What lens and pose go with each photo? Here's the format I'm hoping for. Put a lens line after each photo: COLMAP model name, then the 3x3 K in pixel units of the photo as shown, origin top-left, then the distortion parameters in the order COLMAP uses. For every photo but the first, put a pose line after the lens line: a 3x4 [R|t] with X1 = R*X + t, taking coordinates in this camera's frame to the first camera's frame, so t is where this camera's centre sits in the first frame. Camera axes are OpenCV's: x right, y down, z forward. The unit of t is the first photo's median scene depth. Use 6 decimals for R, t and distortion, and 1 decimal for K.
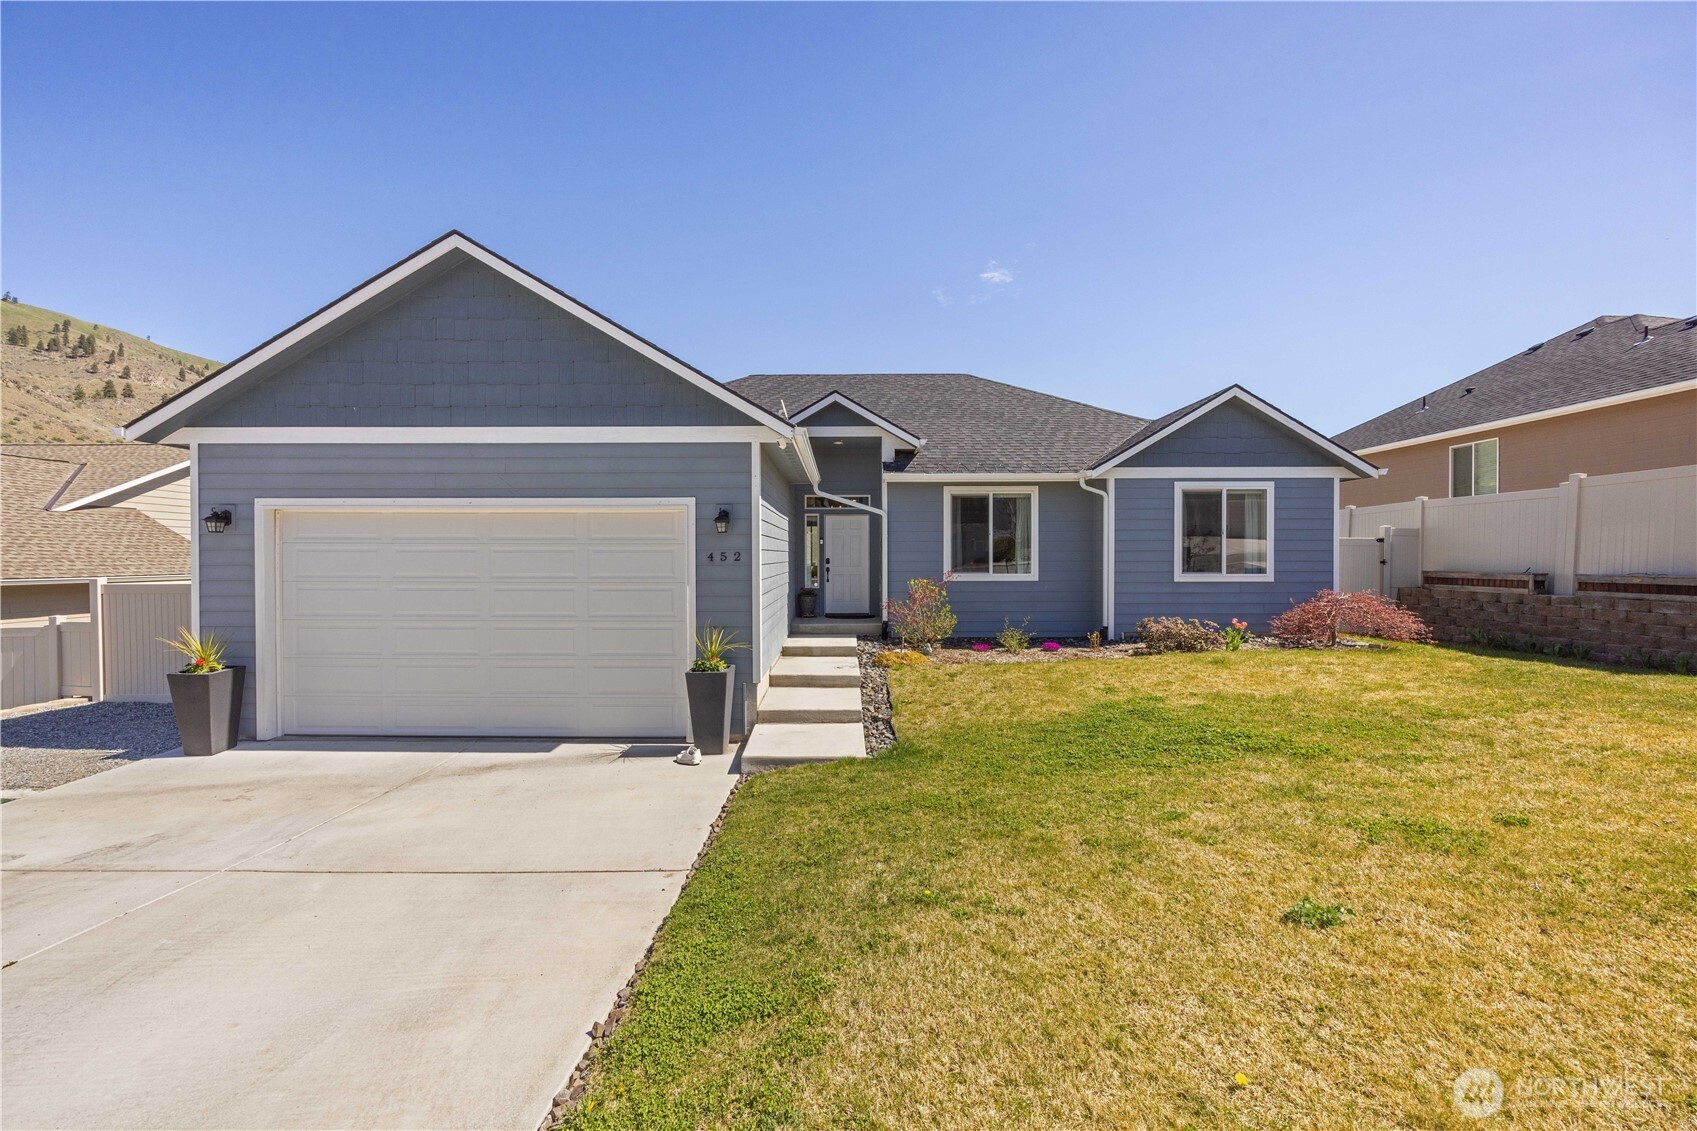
lens RADIAL K [[661.8, 0, 860.3], [0, 661.8, 565.8], [0, 0, 1]] dist [-0.000821, -0.000204]
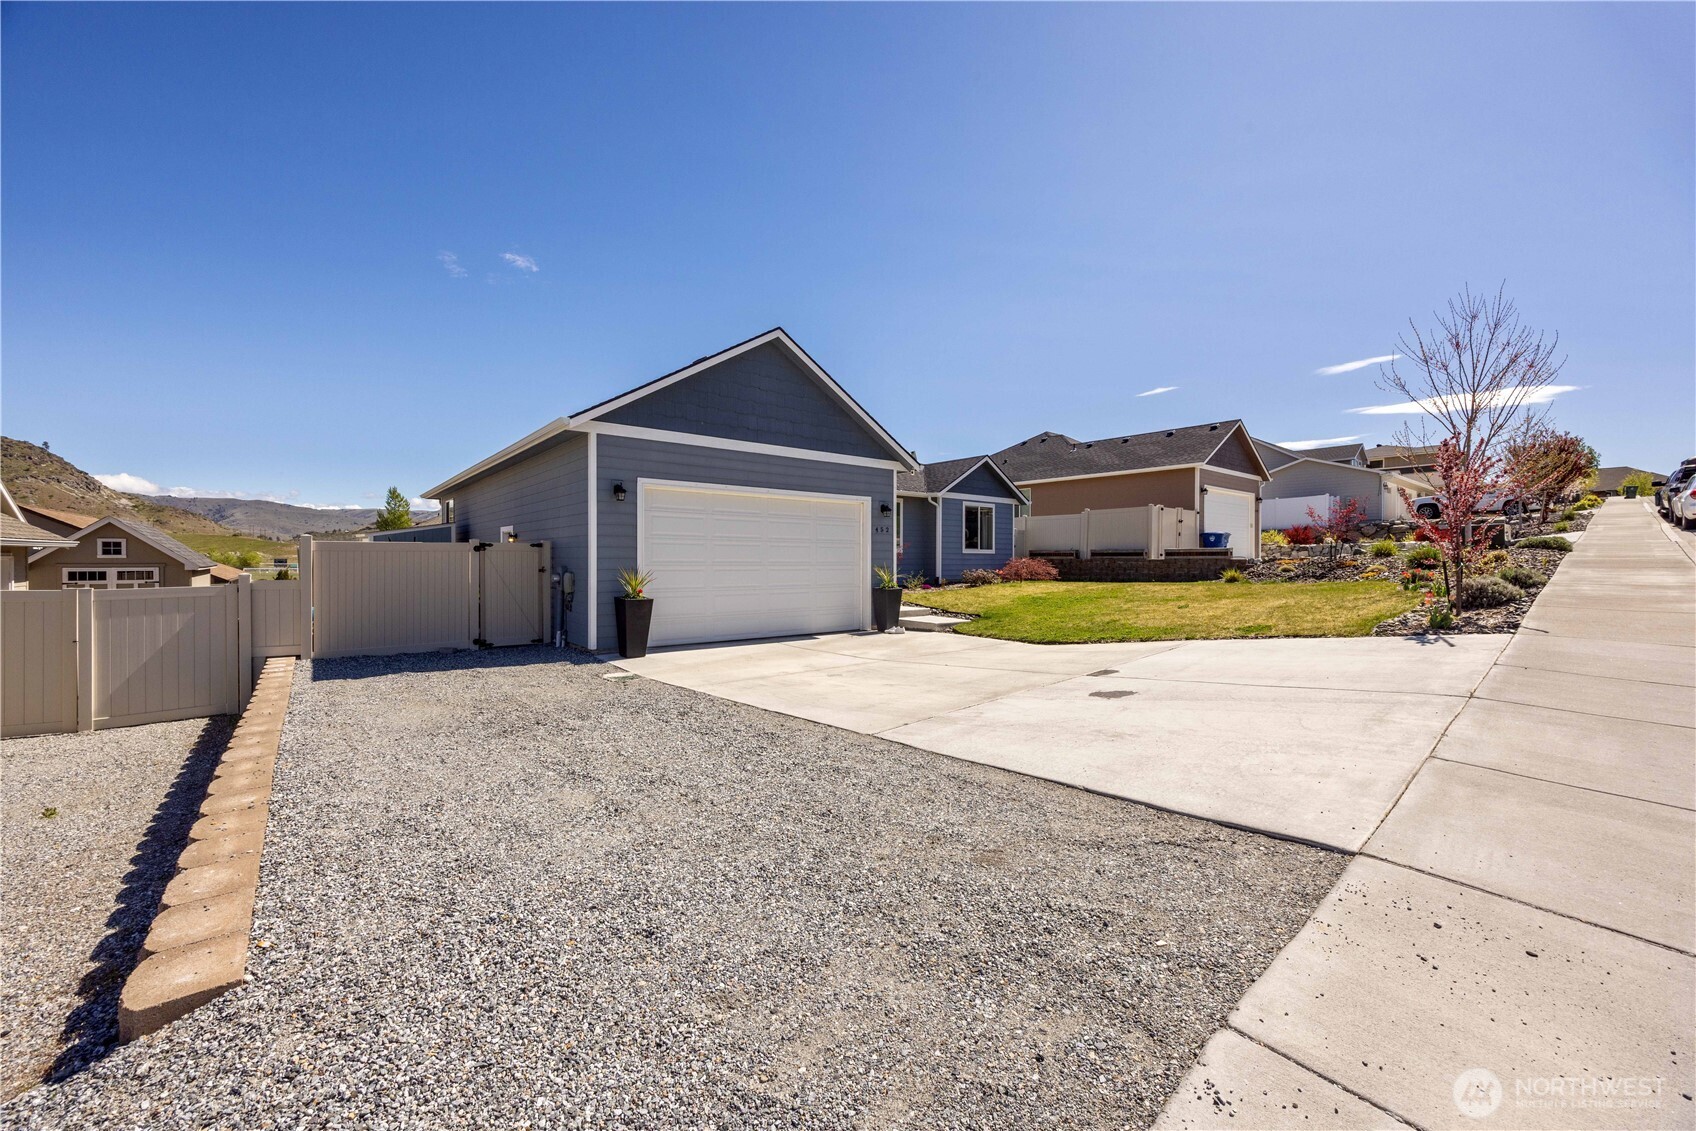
lens RADIAL K [[661.4, 0, 834.2], [0, 661.4, 565.5], [0, 0, 1]] dist [-0.000821, -0.000204]
pose [[0.768606, -0.002128, 0.639719, -1.215391], [0.004854, 0.999985, -0.002506, 0.073237], [-0.639704, 0.005032, 0.768605, -0.278108]]
